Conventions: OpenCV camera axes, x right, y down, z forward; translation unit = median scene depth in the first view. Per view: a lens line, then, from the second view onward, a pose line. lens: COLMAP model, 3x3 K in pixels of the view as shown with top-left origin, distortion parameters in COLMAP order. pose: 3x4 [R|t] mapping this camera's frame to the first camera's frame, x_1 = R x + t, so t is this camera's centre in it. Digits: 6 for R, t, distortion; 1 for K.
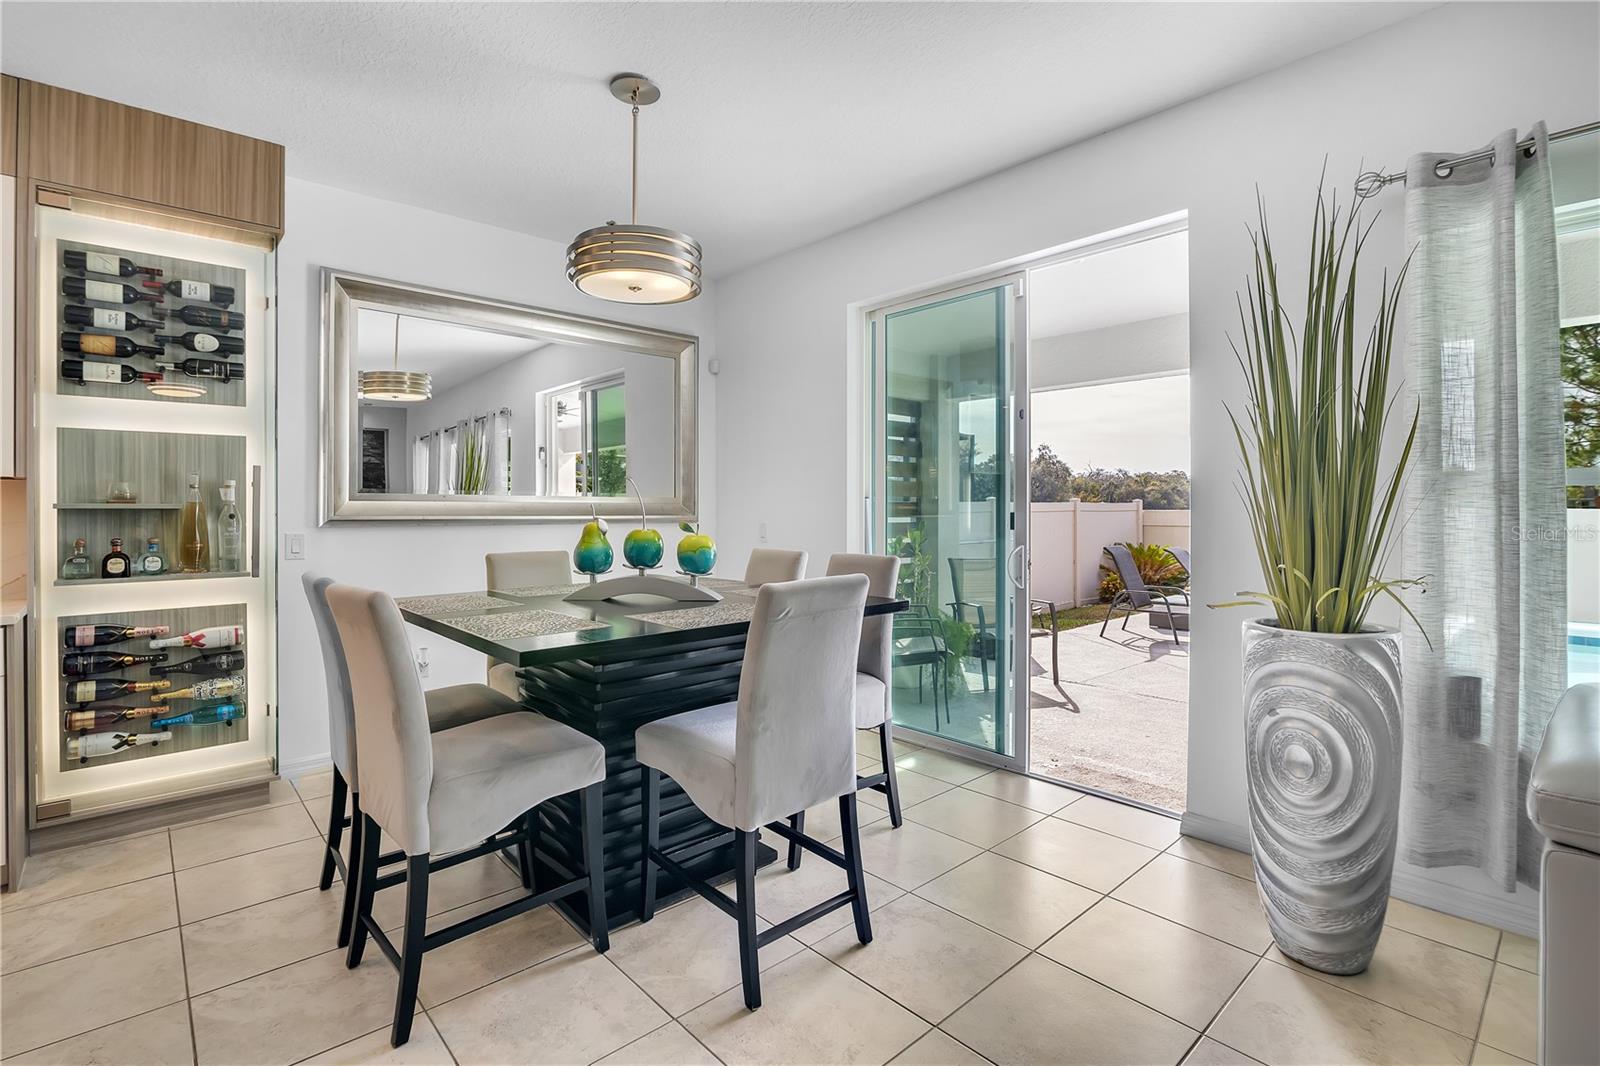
lens RADIAL K [[737.1, 0, 793.3], [0, 737.1, 508.7], [0, 0, 1]] dist [-0.019360, 0.000336]
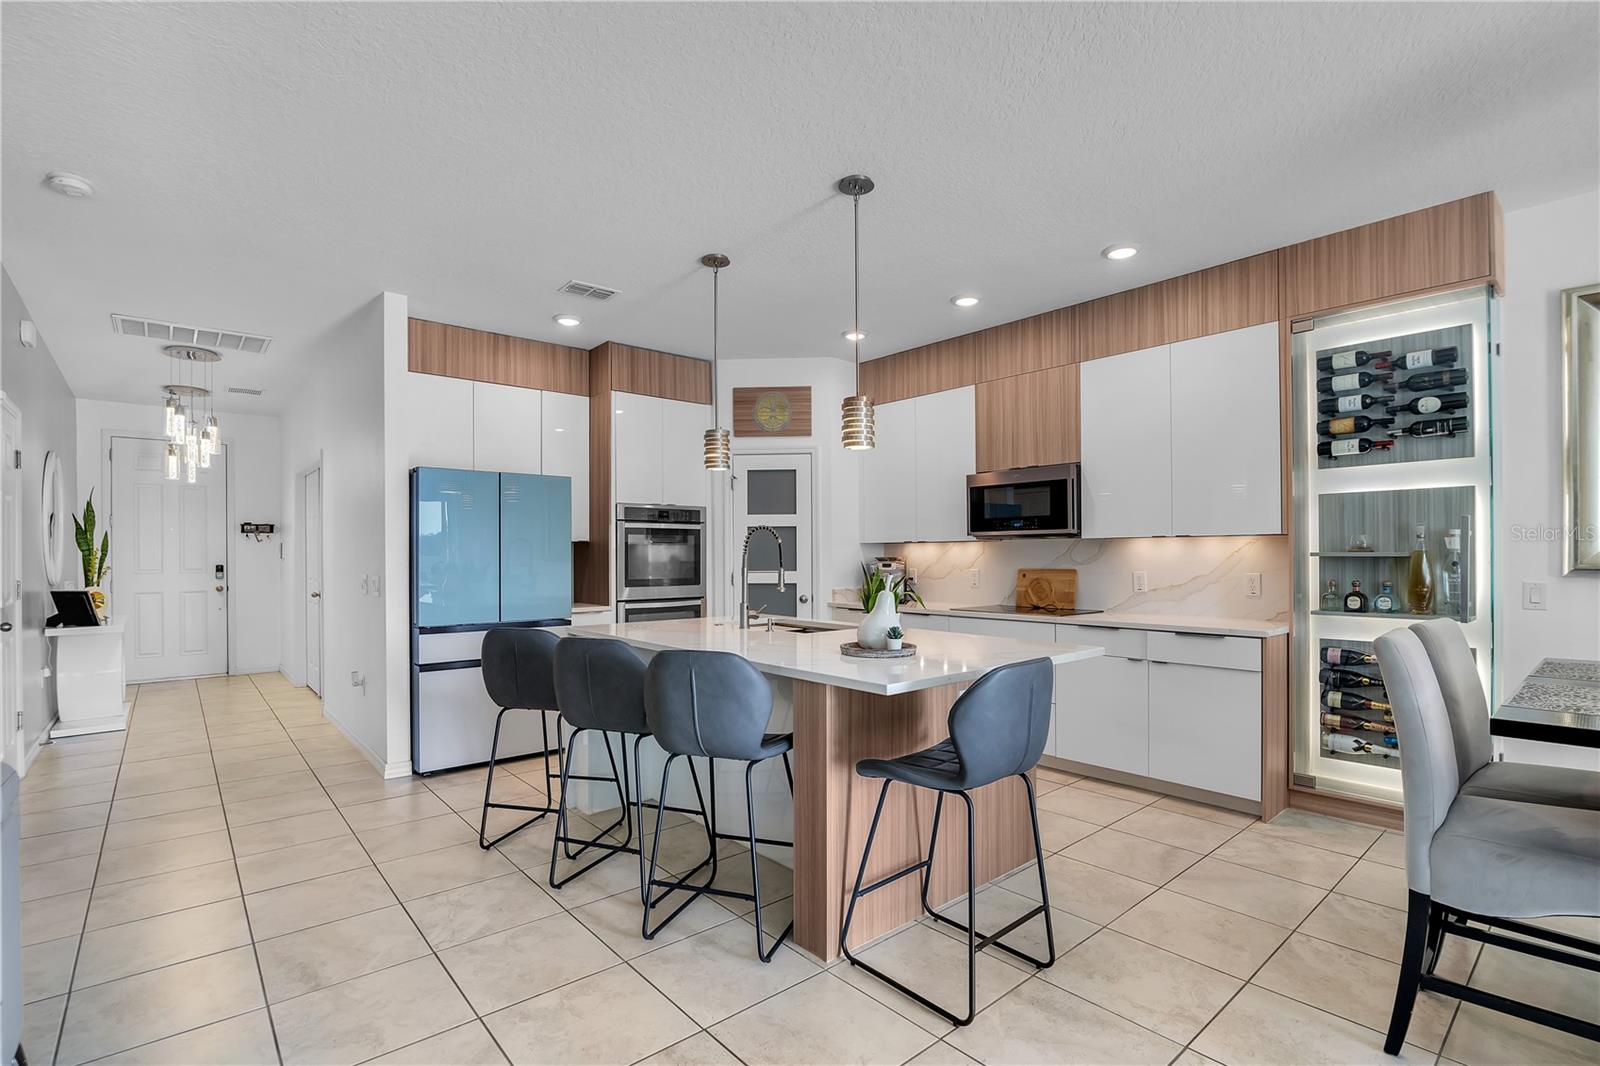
lens RADIAL K [[741.4, 0, 799.7], [0, 741.4, 554.5], [0, 0, 1]] dist [-0.020702, 0.000183]
pose [[-0.017409, 0.003475, -0.999842, 0.322283], [0.005180, 0.999981, 0.003385, -0.012048], [0.999835, -0.005121, -0.017427, 0.075213]]
